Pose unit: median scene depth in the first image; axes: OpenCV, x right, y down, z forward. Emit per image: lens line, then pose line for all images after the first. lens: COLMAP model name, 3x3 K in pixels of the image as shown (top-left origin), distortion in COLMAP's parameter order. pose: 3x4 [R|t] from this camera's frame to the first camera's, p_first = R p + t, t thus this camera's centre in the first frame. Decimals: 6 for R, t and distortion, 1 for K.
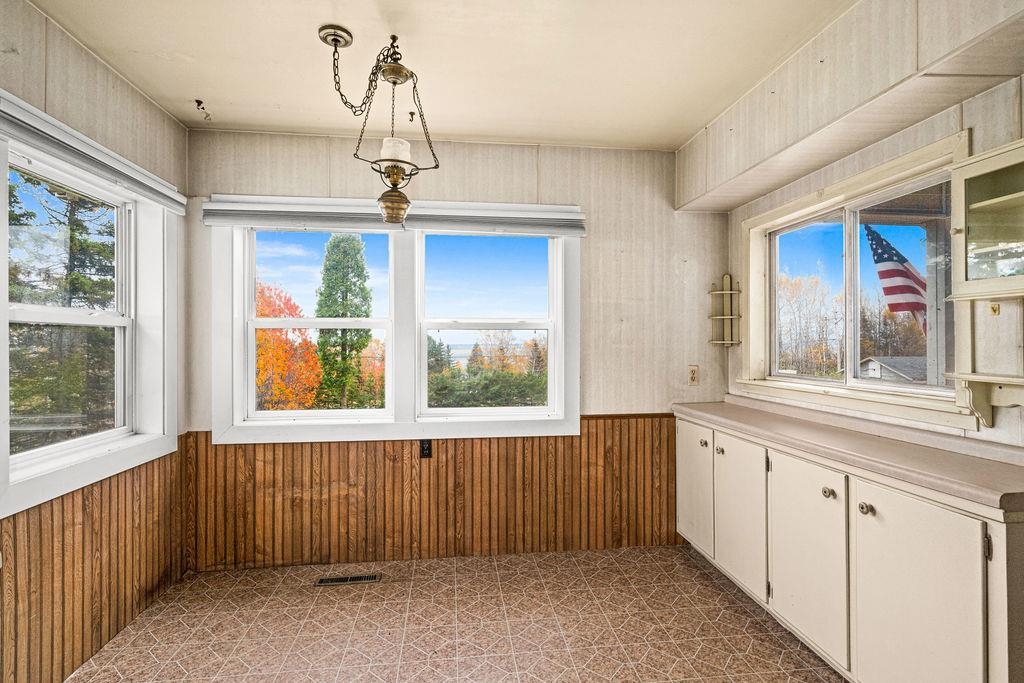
lens RADIAL K [[495.1, 0, 513.4], [0, 495.1, 342.8], [0, 0, 1]] dist [-0.001392, 0.001963]
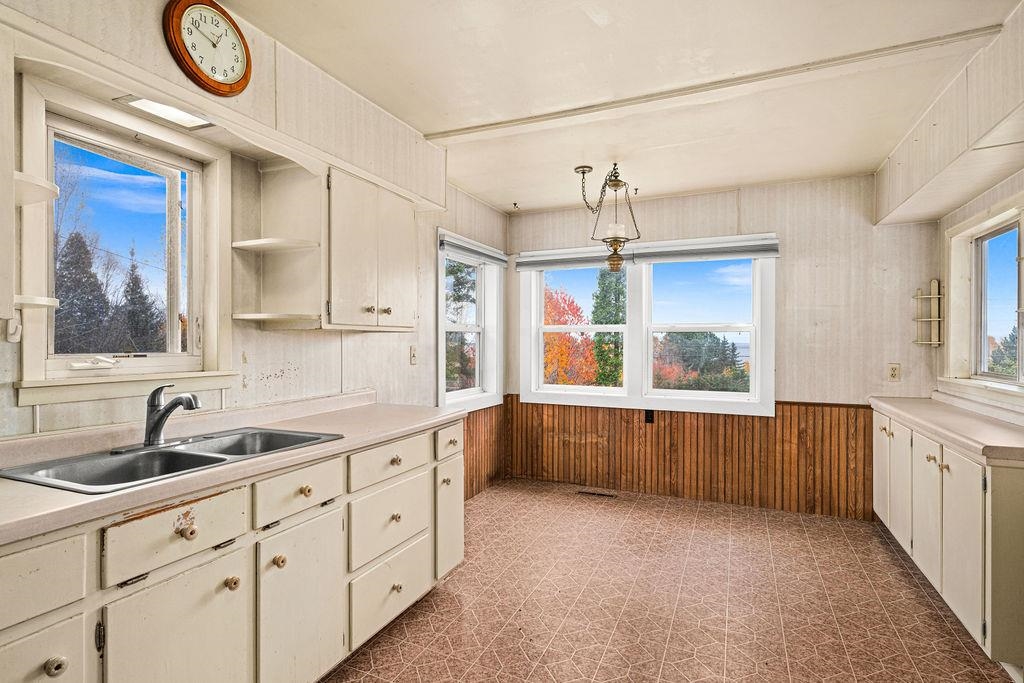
lens RADIAL K [[495.1, 0, 514.1], [0, 495.1, 340.7], [0, 0, 1]] dist [-0.001392, 0.001963]
pose [[0.856457, 0.003602, -0.516206, 0.222021], [-0.003875, 0.999992, 0.000550, -0.002553], [0.516204, 0.001530, 0.856464, -0.415644]]
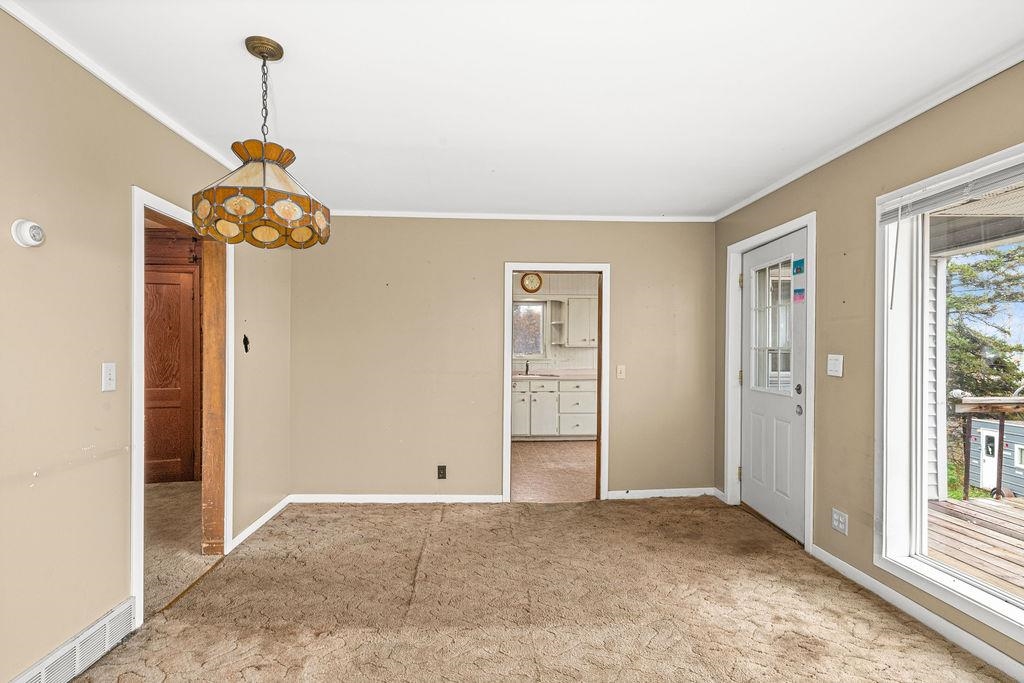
lens RADIAL K [[495.1, 0, 511.2], [0, 495.1, 350.1], [0, 0, 1]] dist [-0.001392, 0.001963]
pose [[-0.055313, -0.008710, -0.998431, 3.091744], [-0.001597, 0.999961, -0.008635, 0.032753], [0.998468, 0.001117, -0.055325, 0.113126]]
